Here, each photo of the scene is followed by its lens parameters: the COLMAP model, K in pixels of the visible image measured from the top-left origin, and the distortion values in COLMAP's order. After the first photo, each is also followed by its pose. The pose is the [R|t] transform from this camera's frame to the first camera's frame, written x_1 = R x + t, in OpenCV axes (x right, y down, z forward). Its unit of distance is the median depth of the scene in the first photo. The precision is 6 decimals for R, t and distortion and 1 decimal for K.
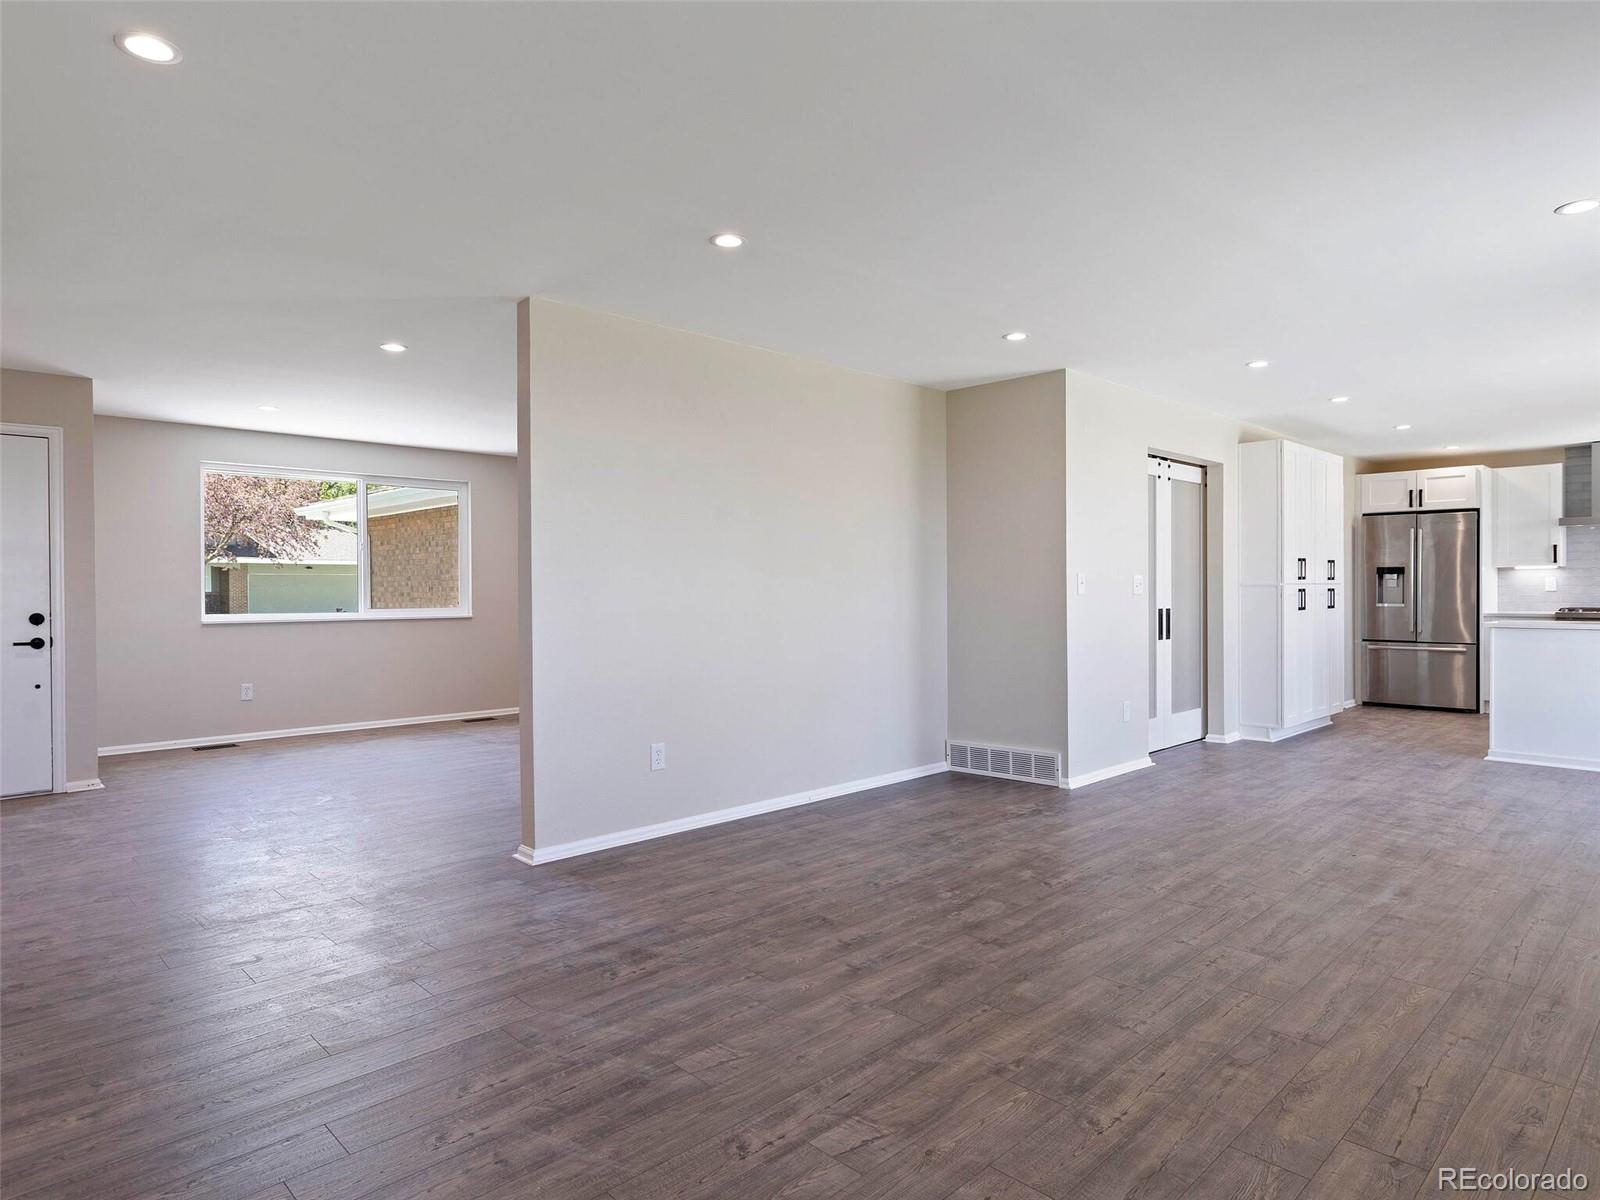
lens RADIAL K [[946.5, 0, 788.8], [0, 946.5, 584.8], [0, 0, 1]] dist [-0.023032, 0.003495]
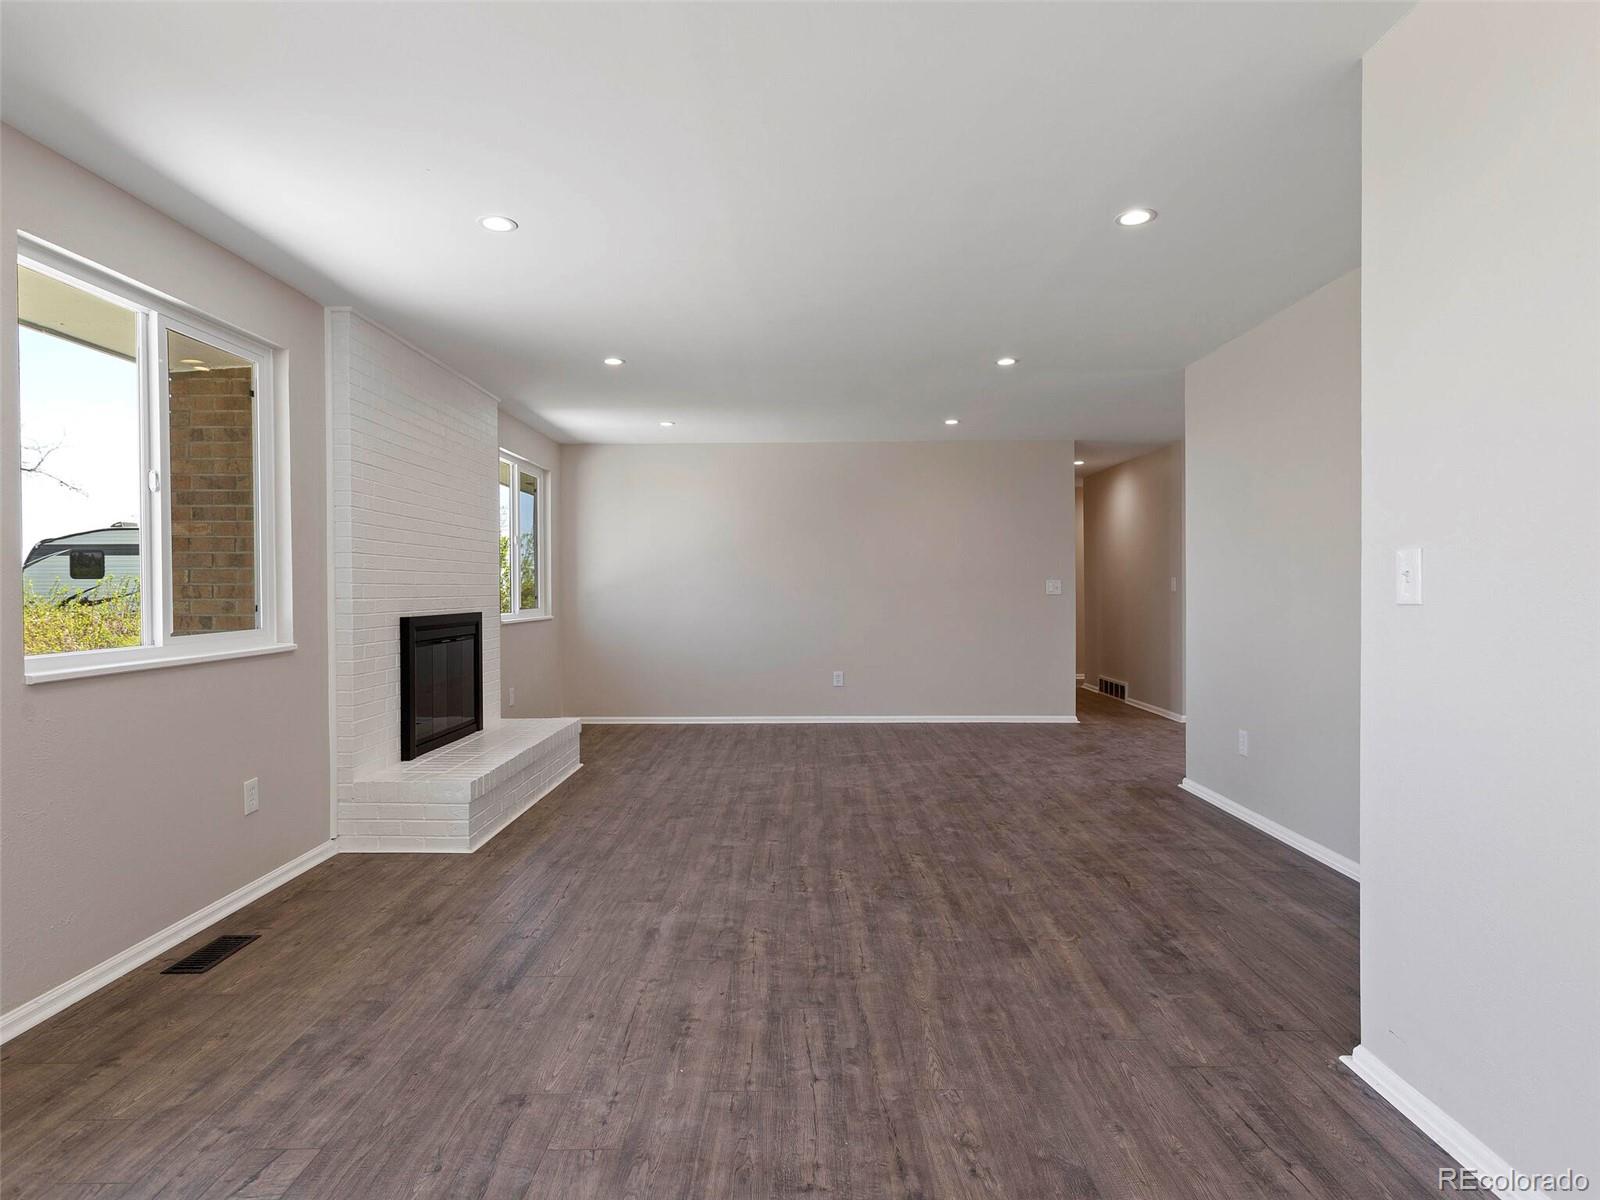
lens RADIAL K [[847.1, 0, 797.8], [0, 847.1, 594.9], [0, 0, 1]] dist [0.003296, -0.000341]
pose [[-0.695080, 0.020774, -0.718633, 1.112546], [0.017750, 0.999774, 0.011733, -0.005169], [0.718714, -0.004600, -0.695291, 1.632801]]
